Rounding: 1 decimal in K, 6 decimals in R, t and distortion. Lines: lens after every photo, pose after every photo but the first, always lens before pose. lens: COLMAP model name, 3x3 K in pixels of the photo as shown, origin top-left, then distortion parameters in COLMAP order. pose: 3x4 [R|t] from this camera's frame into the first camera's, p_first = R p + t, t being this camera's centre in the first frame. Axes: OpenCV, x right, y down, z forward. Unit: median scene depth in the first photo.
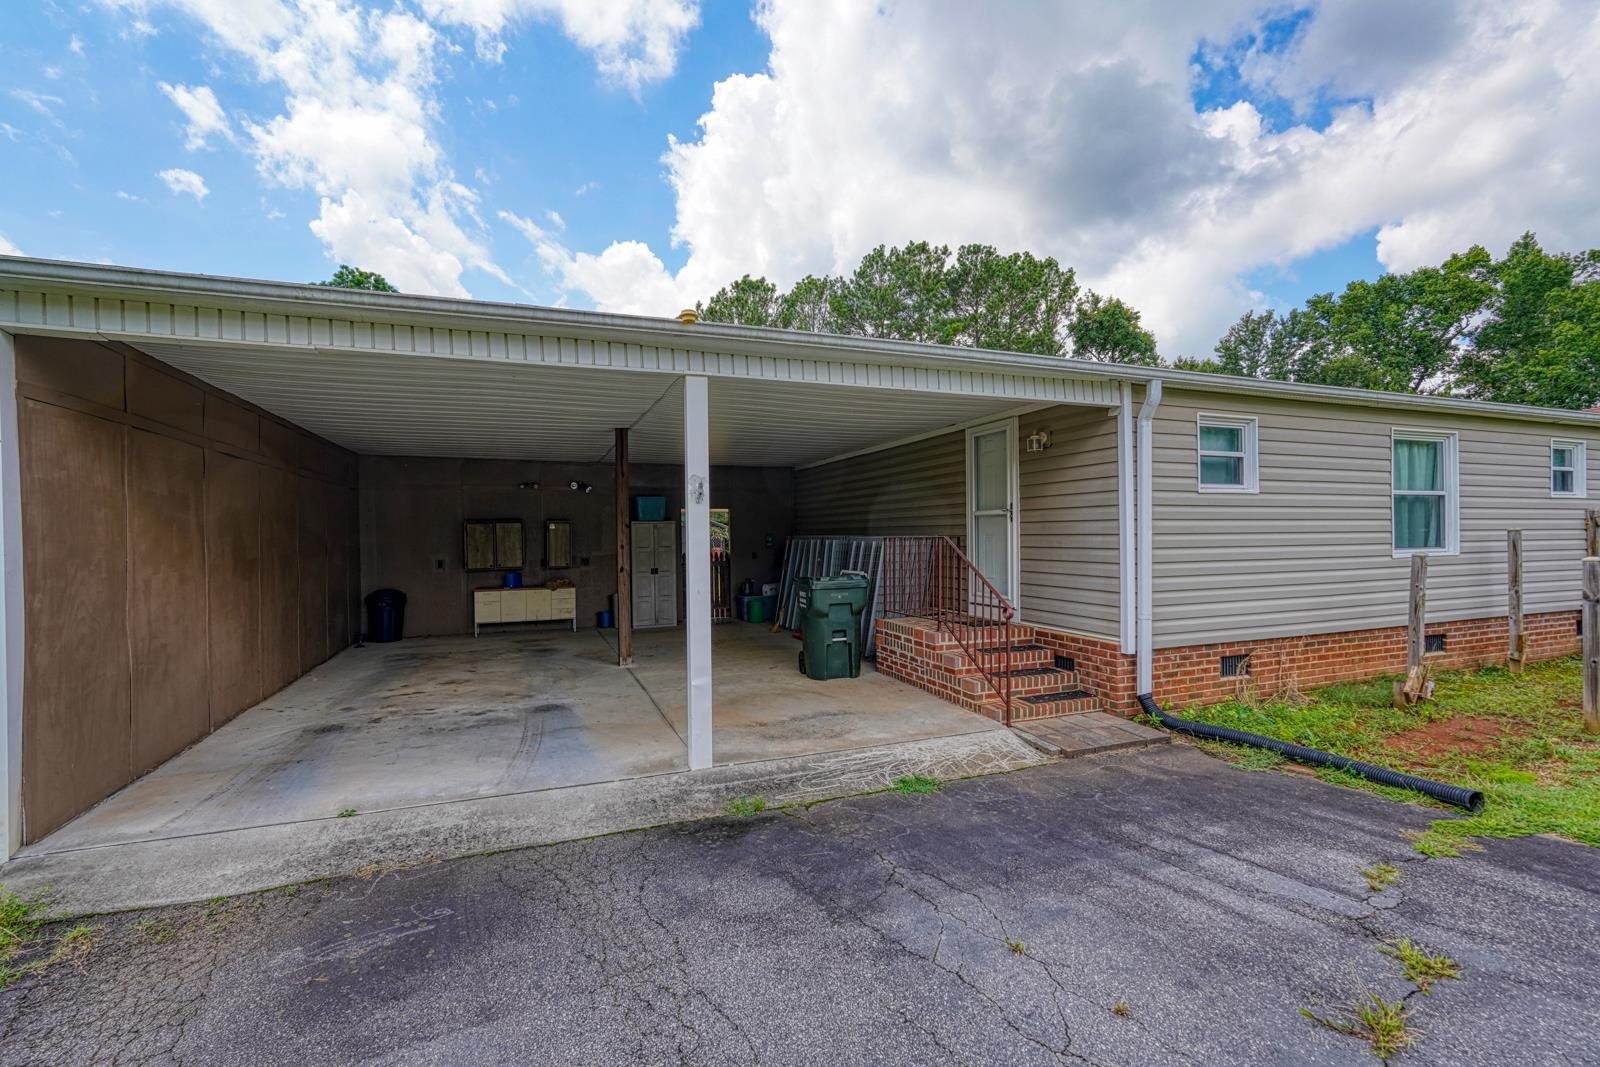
lens RADIAL K [[701.7, 0, 800.0], [0, 701.7, 533.5], [0, 0, 1]] dist [-0.013323, 0.000342]
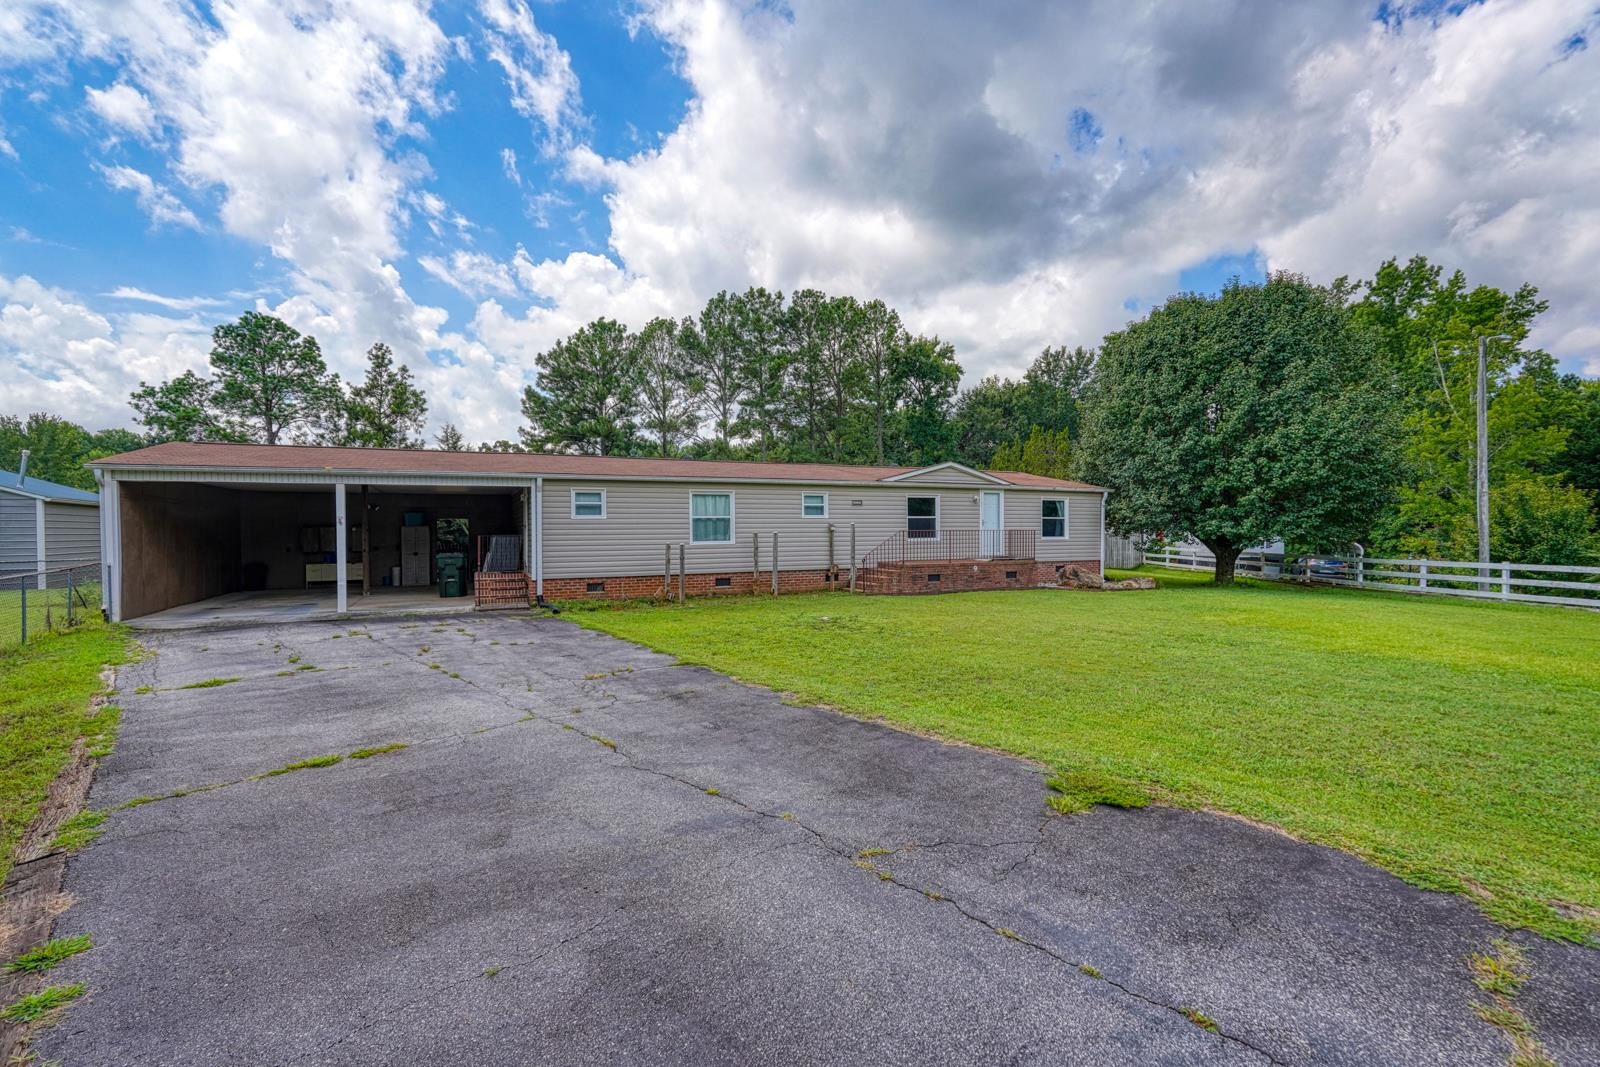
lens RADIAL K [[701.7, 0, 800.0], [0, 701.7, 533.5], [0, 0, 1]] dist [-0.013323, 0.000342]
pose [[0.997020, 0.002115, 0.077117, 0.169757], [-0.002542, 0.999982, 0.005447, -0.002921], [-0.077104, -0.005627, 0.997007, -0.229450]]
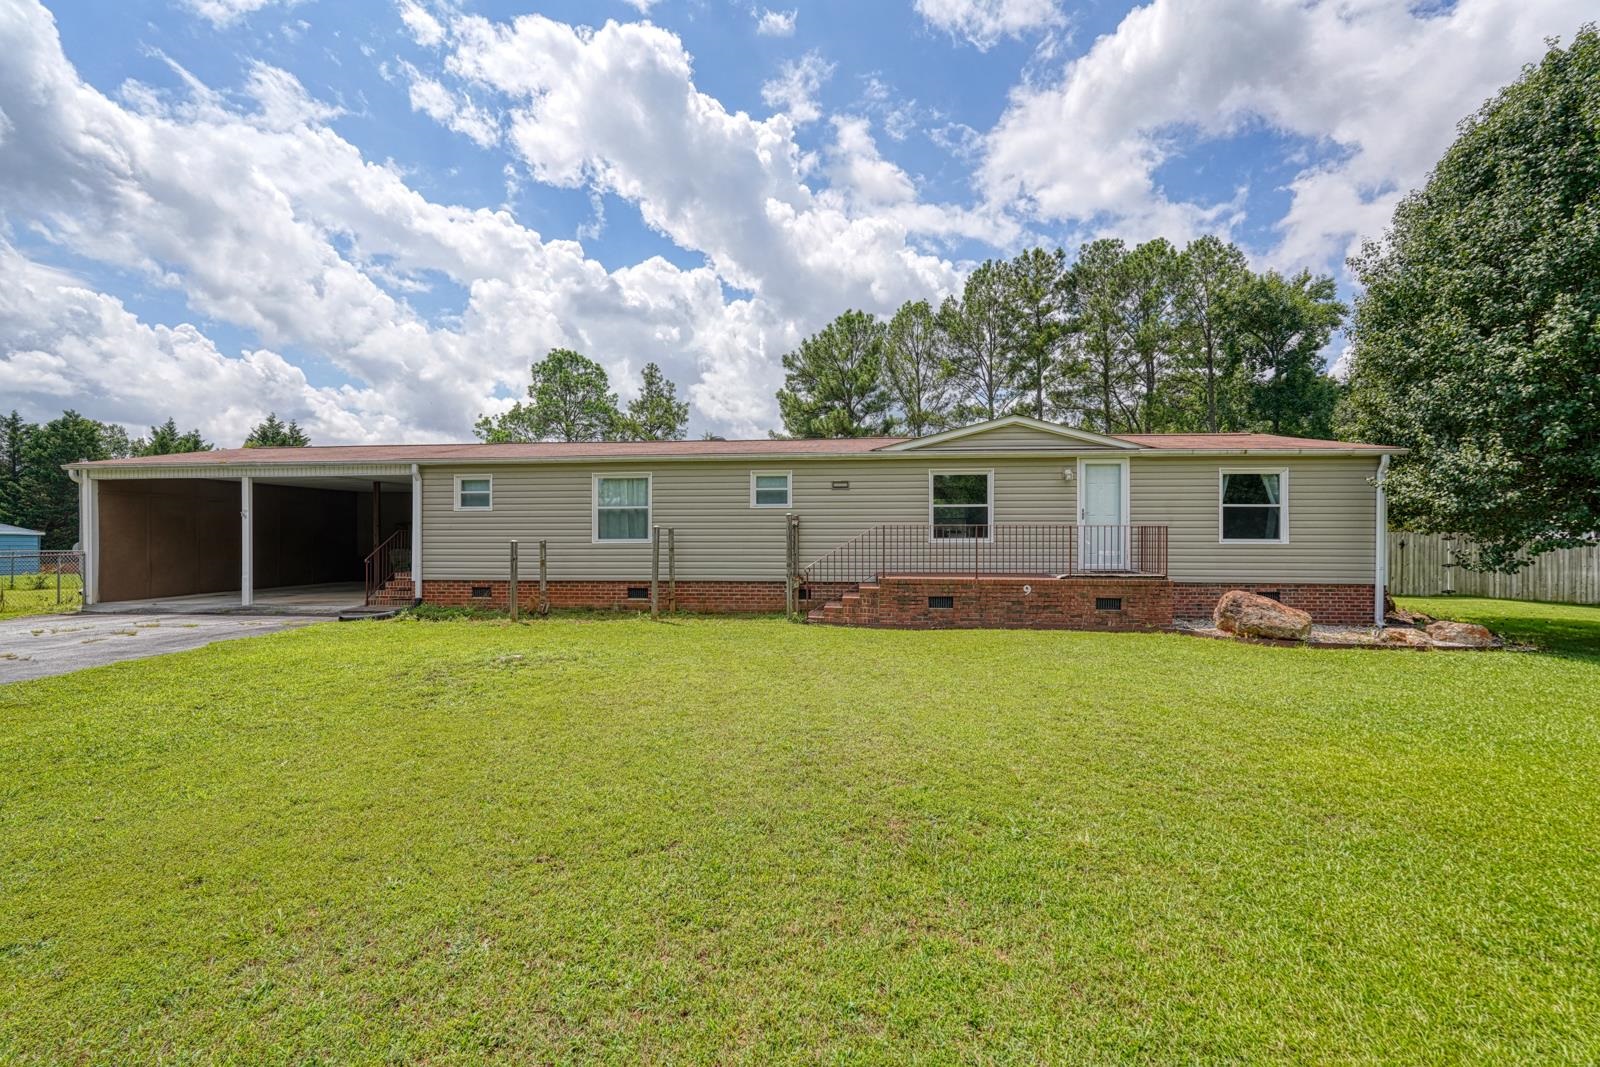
lens RADIAL K [[692.3, 0, 800.0], [0, 692.3, 533.5], [0, 0, 1]] dist [-0.008912, 0.000032]
pose [[0.897589, 0.006160, -0.440789, 0.353010], [-0.005888, 0.999981, 0.001986, 0.000156], [0.440793, 0.000813, 0.897608, -0.066857]]
